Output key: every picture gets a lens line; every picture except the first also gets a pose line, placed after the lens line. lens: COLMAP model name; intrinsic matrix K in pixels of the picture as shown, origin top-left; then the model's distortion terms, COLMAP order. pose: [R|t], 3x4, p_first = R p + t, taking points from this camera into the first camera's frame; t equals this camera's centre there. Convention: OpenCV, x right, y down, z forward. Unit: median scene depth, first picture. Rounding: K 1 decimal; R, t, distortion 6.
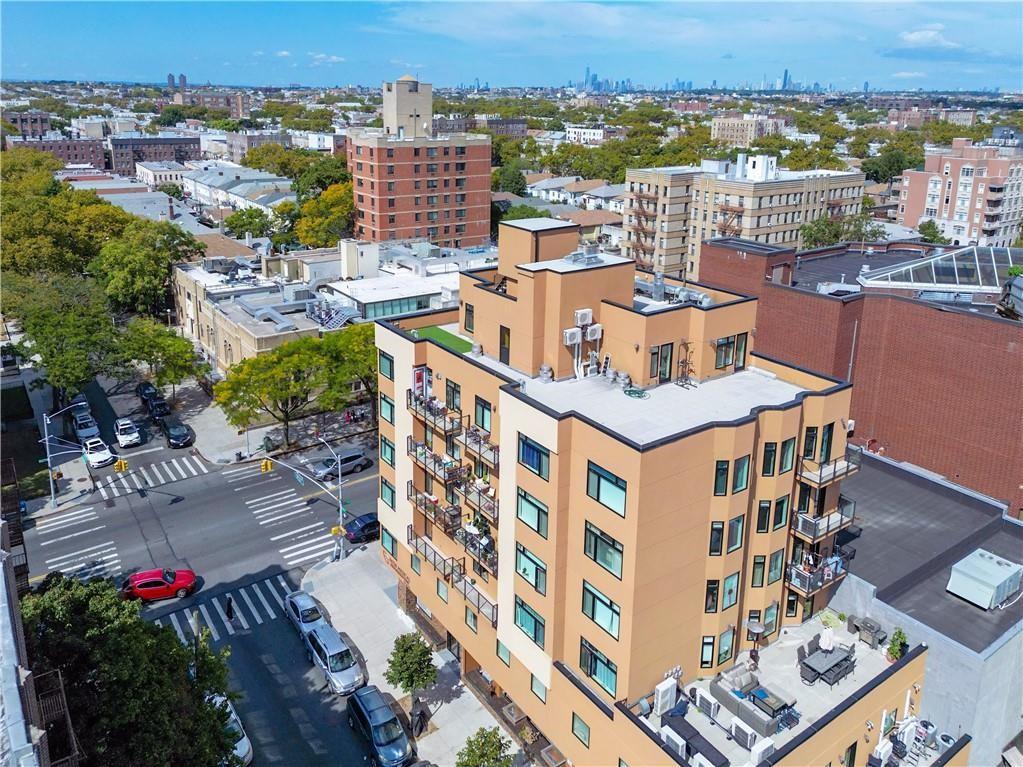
lens RADIAL K [[747.5, 0, 479.9], [0, 747.5, 285.4], [0, 0, 1]] dist [0.056303, -0.080189]
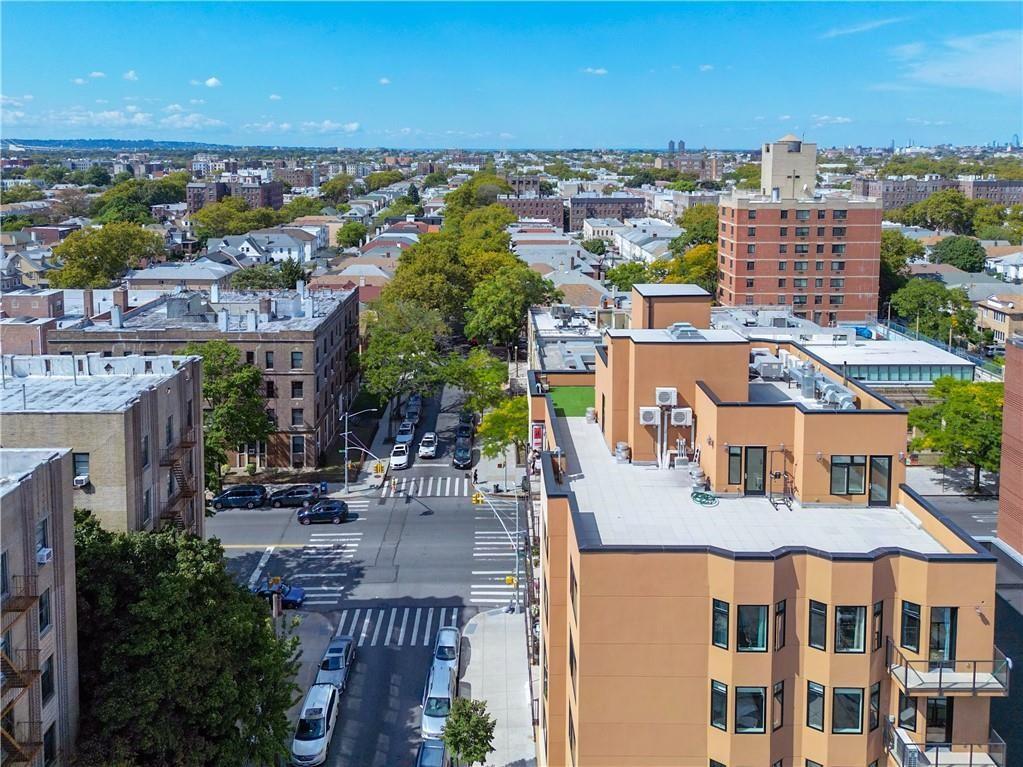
lens RADIAL K [[742.0, 0, 508.9], [0, 742.0, 233.3], [0, 0, 1]] dist [0.052221, -0.041344]
pose [[0.826600, 0.041377, -0.561267, 0.263434], [-0.123626, 0.986285, -0.109359, -0.016194], [0.549044, 0.159783, 0.820378, 0.078277]]
